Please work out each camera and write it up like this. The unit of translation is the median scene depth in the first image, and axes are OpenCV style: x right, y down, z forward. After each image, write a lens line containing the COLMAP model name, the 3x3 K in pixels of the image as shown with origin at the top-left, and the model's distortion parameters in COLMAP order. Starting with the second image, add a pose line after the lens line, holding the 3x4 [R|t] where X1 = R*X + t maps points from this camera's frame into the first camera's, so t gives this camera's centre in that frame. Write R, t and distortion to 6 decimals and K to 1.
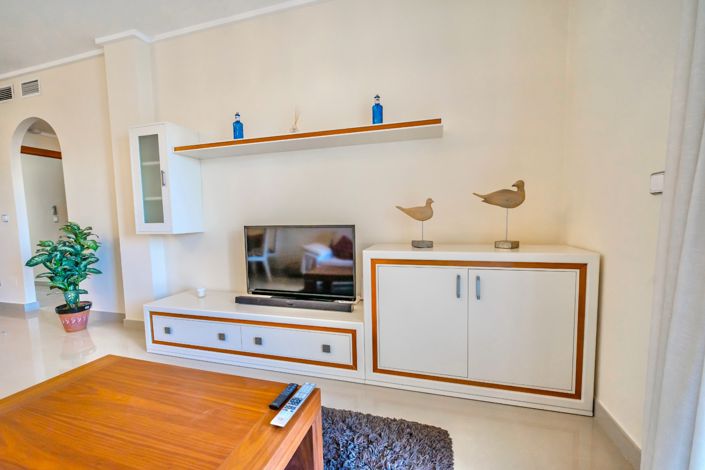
lens RADIAL K [[292.9, 0, 351.5], [0, 292.9, 234.7], [0, 0, 1]] dist [0.000200, -0.000849]
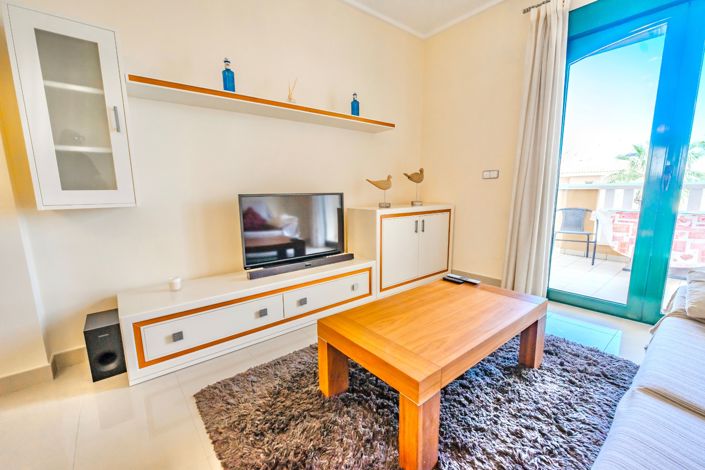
lens RADIAL K [[292.9, 0, 358.6], [0, 292.9, 234.9], [0, 0, 1]] dist [0.000200, -0.000849]
pose [[0.561457, -0.112150, 0.819871, -1.050089], [0.052333, 0.993603, 0.100076, 0.024999], [-0.825849, -0.013282, 0.563734, 0.234246]]
